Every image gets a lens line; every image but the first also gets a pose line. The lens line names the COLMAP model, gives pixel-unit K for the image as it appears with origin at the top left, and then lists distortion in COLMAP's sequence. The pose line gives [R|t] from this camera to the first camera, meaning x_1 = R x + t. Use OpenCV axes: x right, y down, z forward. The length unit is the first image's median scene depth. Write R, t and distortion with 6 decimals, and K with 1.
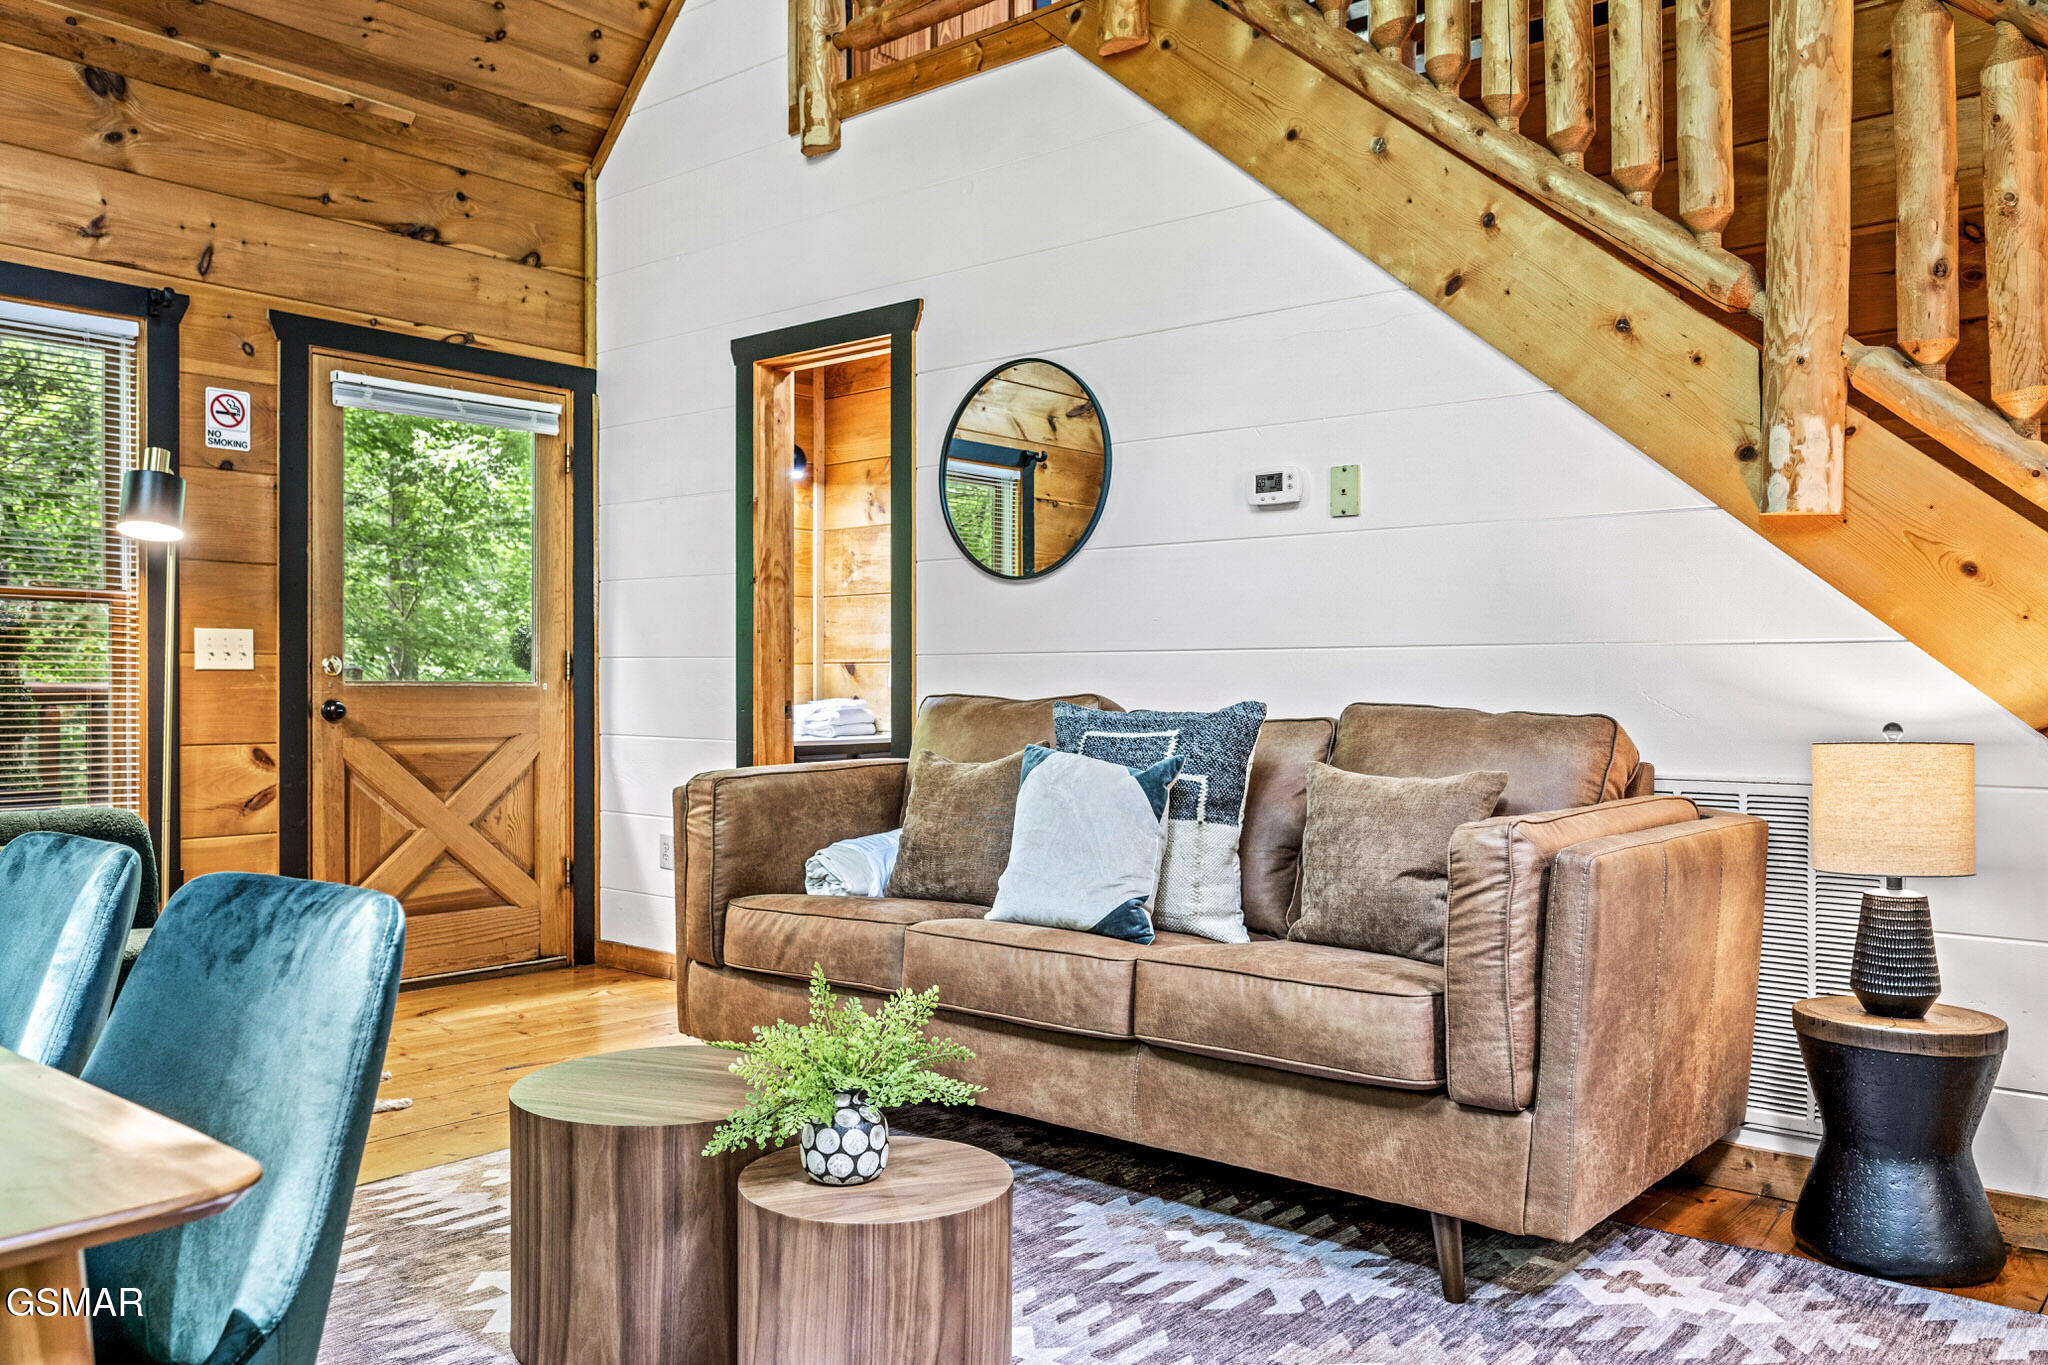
lens RADIAL K [[1553.7, 0, 1025.3], [0, 1553.7, 694.8], [0, 0, 1]] dist [-0.002525, -0.000753]
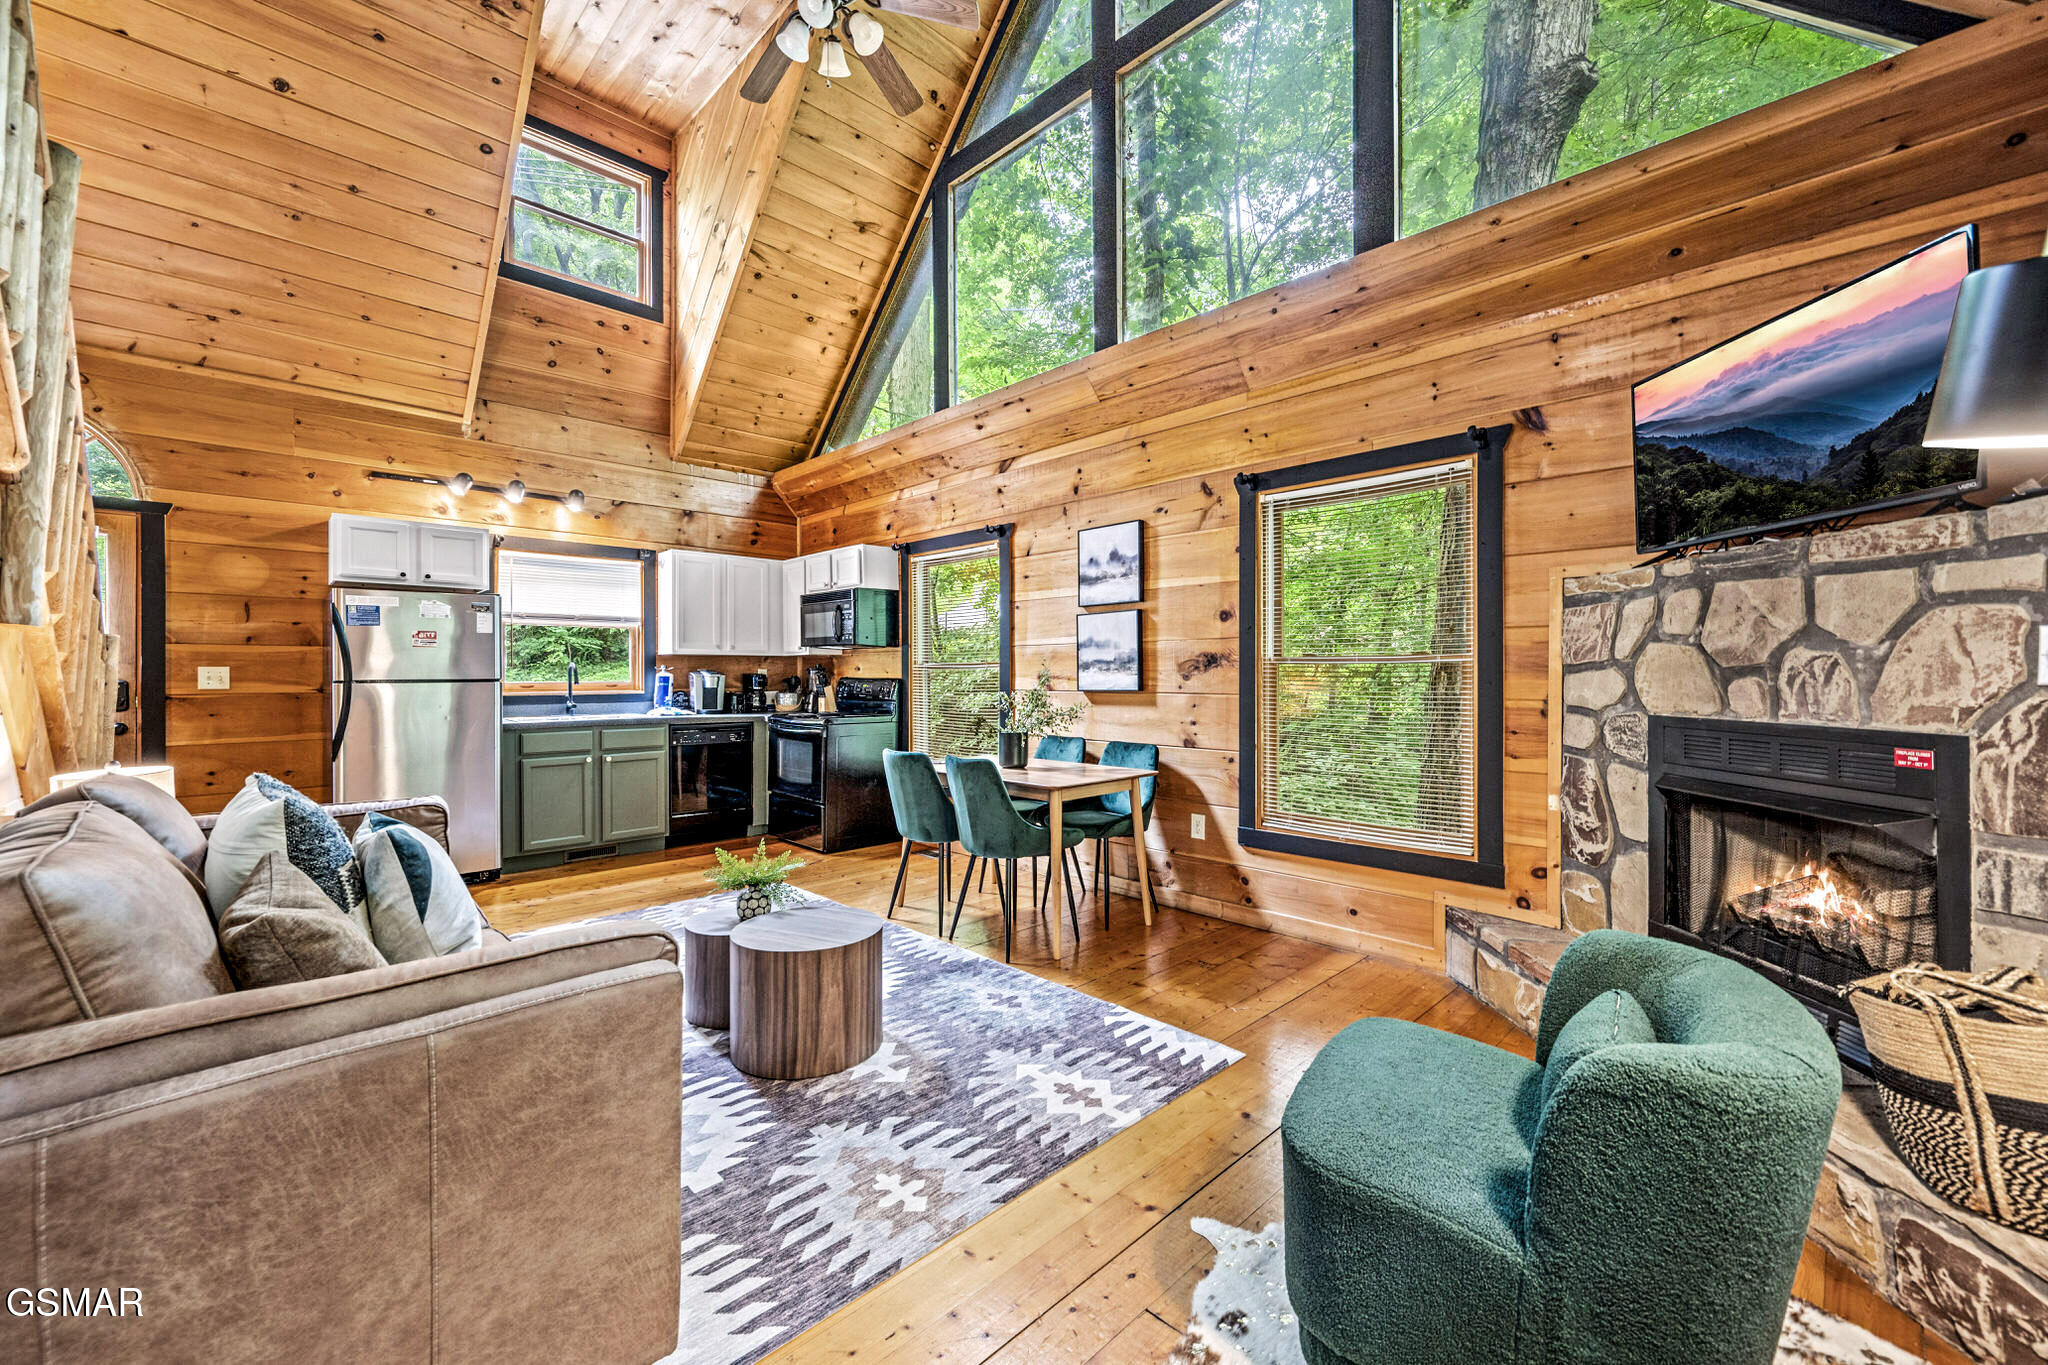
lens RADIAL K [[805.8, 0, 1015.7], [0, 805.8, 671.3], [0, 0, 1]] dist [-0.000972, -0.000006]
pose [[-0.994757, 0.000258, 0.102265, -0.419278], [0.000490, 0.999997, 0.002242, -0.065580], [-0.102264, 0.002281, -0.994755, 1.395773]]
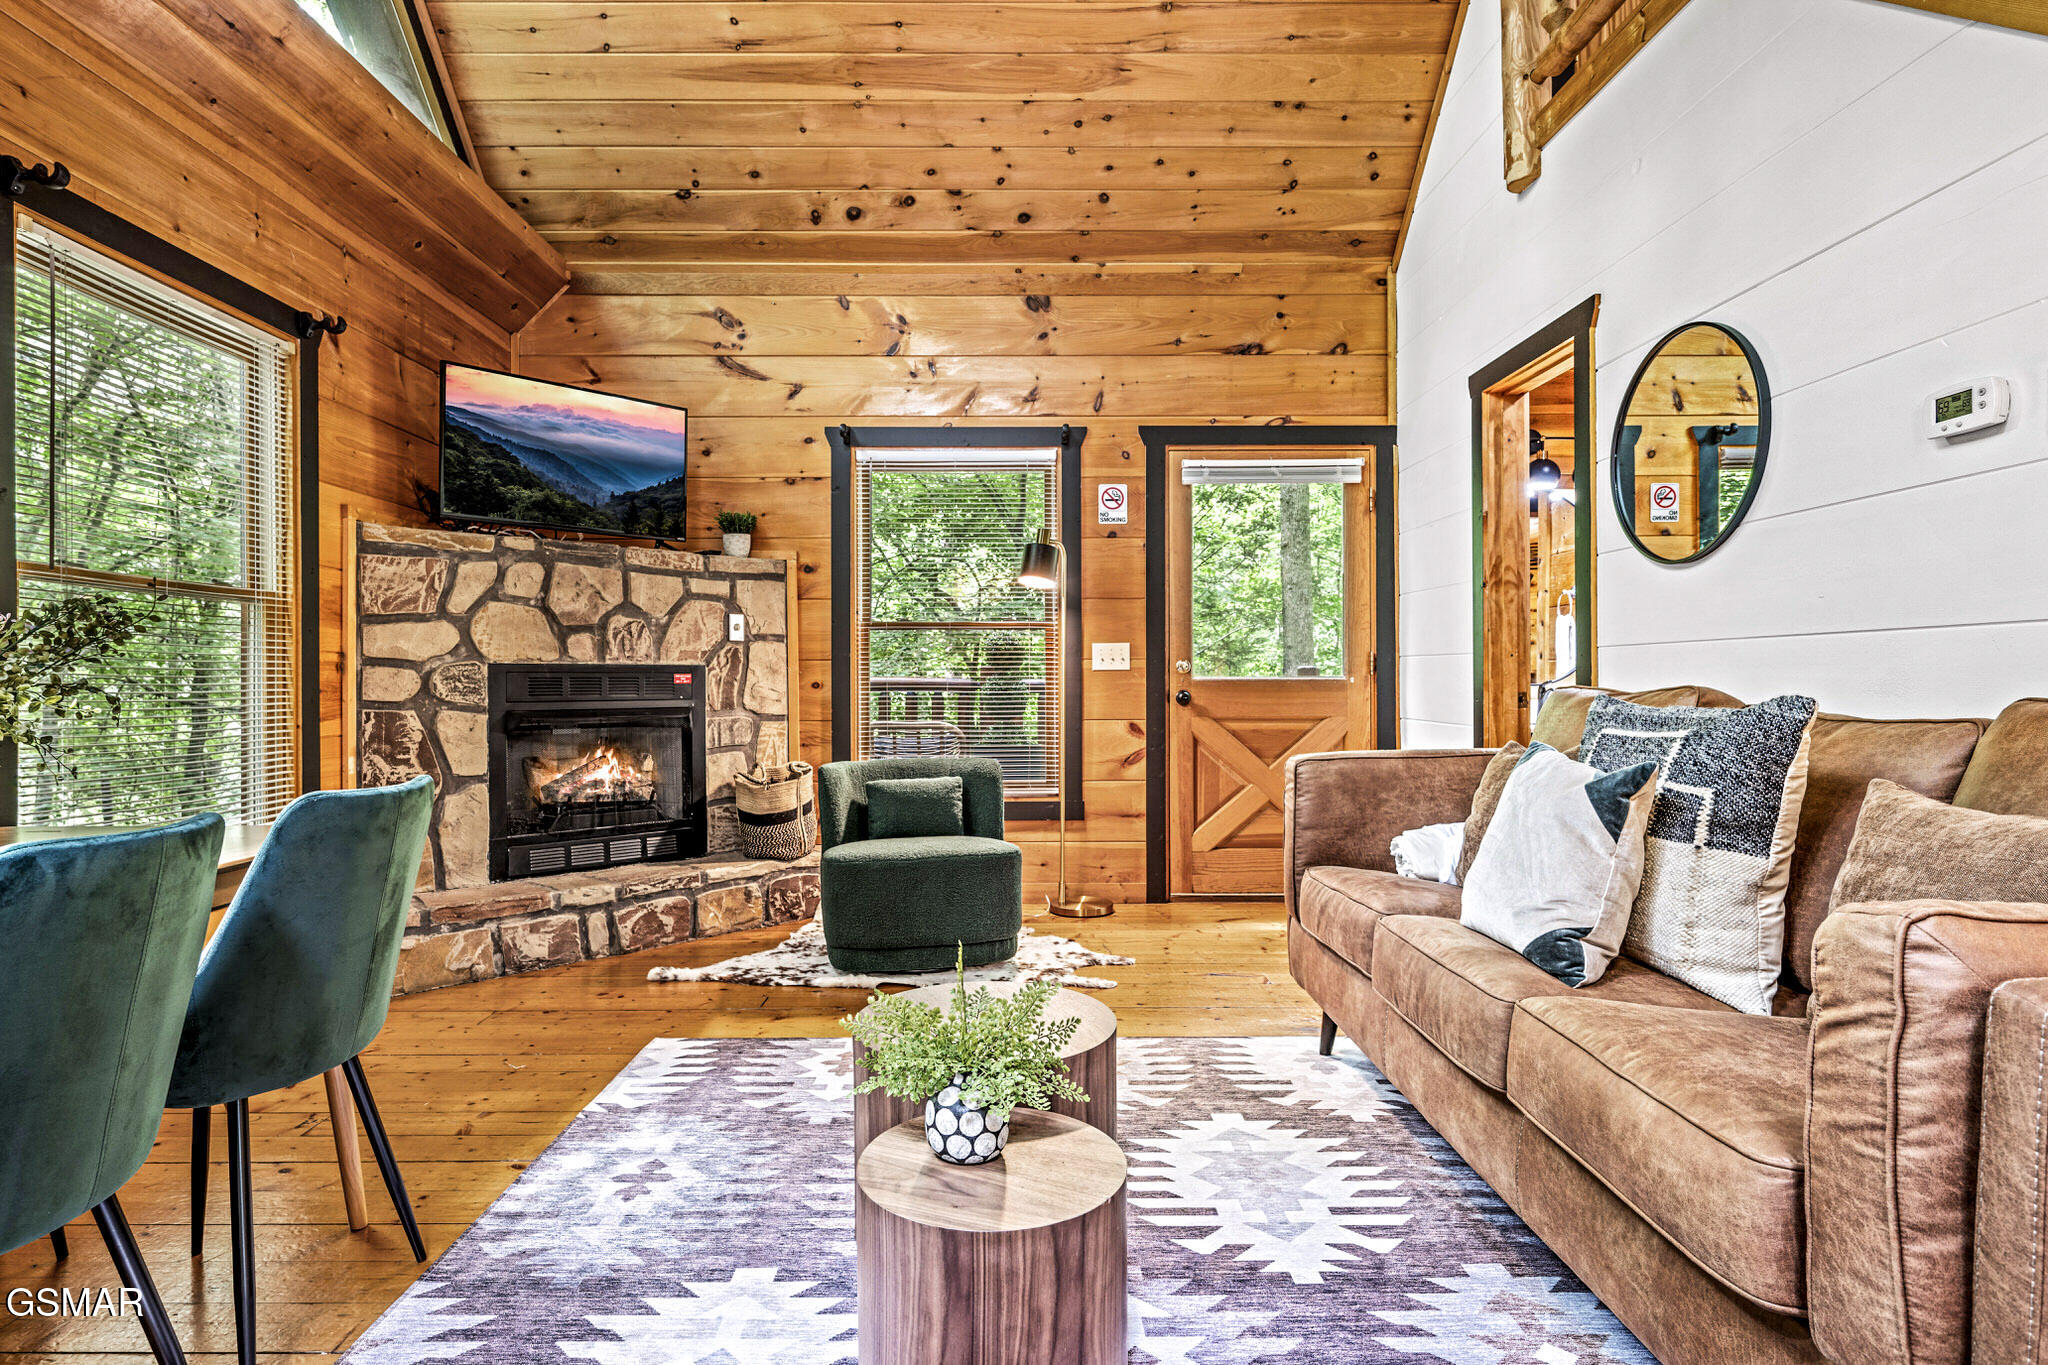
lens RADIAL K [[1060.9, 0, 1008.7], [0, 1060.9, 679.7], [0, 0, 1]] dist [-0.001930, 0.002333]
pose [[0.646412, -0.005876, -0.762966, 0.269328], [0.001756, 0.999979, -0.006213, -0.000968], [0.762986, 0.002677, 0.646409, 0.338463]]
